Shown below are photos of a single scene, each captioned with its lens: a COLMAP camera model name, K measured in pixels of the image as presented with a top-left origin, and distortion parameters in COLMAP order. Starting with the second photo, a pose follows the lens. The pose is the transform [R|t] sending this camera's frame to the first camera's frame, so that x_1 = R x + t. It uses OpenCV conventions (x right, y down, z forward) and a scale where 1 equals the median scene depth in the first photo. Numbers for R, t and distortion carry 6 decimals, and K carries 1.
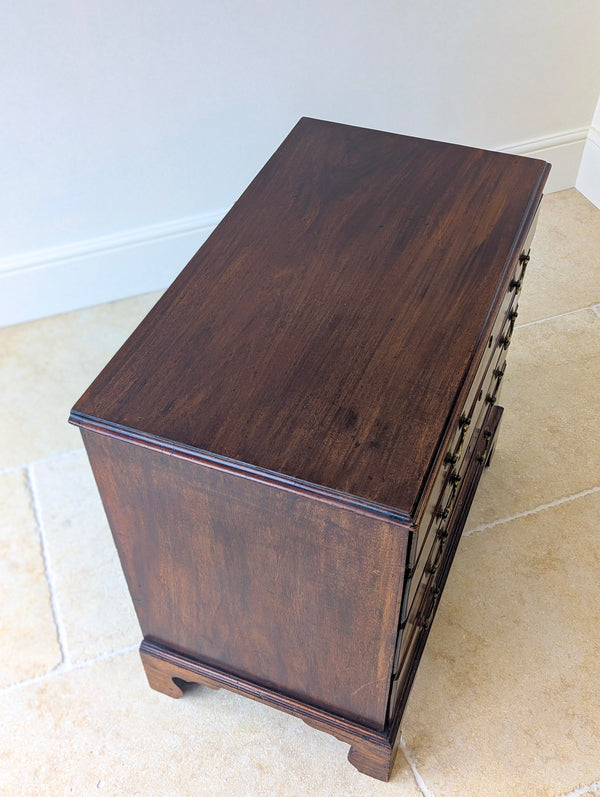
lens RADIAL K [[855.2, 0, 305.1], [0, 855.2, 399.7], [0, 0, 1]] dist [0.059883, -0.023118]
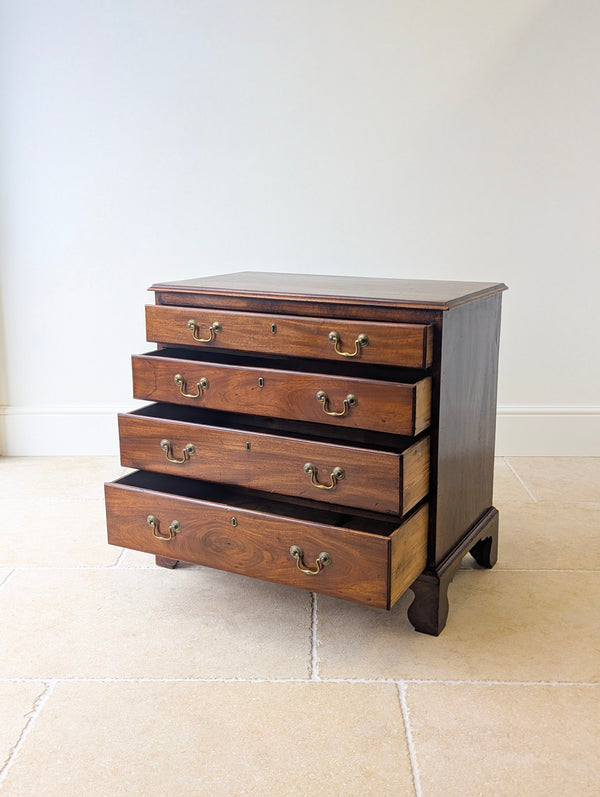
lens RADIAL K [[848.0, 0, 303.1], [0, 848.0, 400.2], [0, 0, 1]] dist [0.069077, 0.005813]
pose [[0.929731, 0.098004, -0.354959, 0.465780], [-0.277561, 0.819968, -0.500612, 0.681146], [0.241993, 0.563957, 0.789551, -0.177759]]
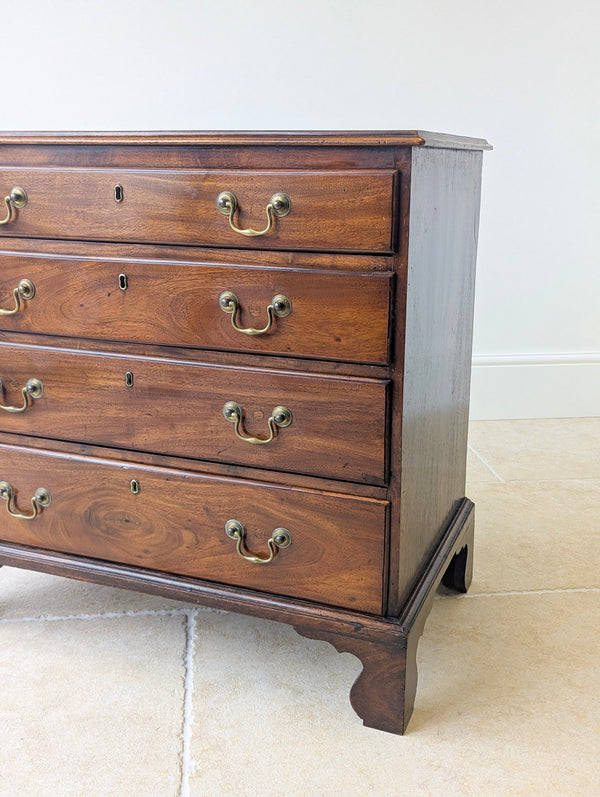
lens RADIAL K [[855.2, 0, 305.1], [0, 855.2, 399.7], [0, 0, 1]] dist [0.059883, -0.023118]
pose [[0.969324, 0.083573, -0.231140, 0.317020], [-0.192504, 0.842842, -0.502552, 0.448687], [0.152815, 0.531632, 0.833076, 0.244902]]
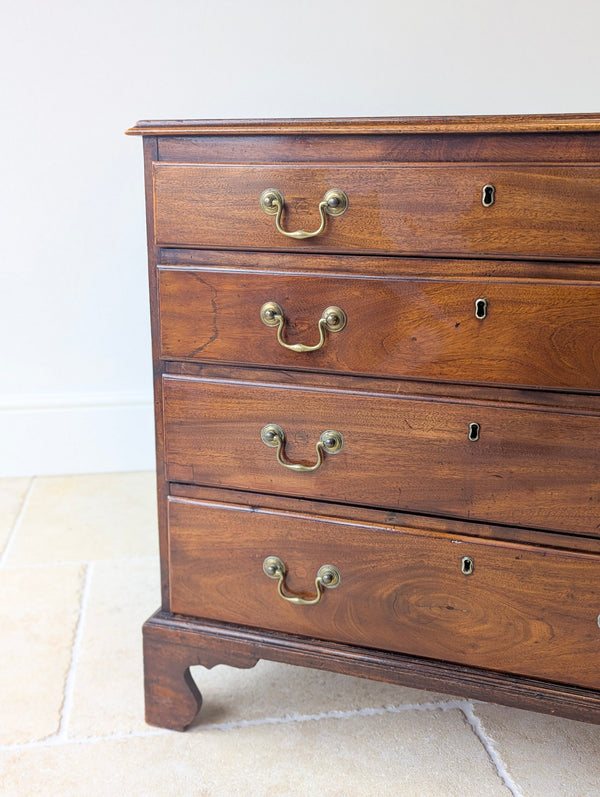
lens RADIAL K [[867.4, 0, 294.0], [0, 867.4, 397.1], [0, 0, 1]] dist [0.065041, -0.026903]
pose [[0.979616, 0.067354, -0.189252, 0.011852], [-0.157860, 0.840749, -0.517901, 0.399942], [0.124230, 0.537219, 0.834243, 0.304258]]
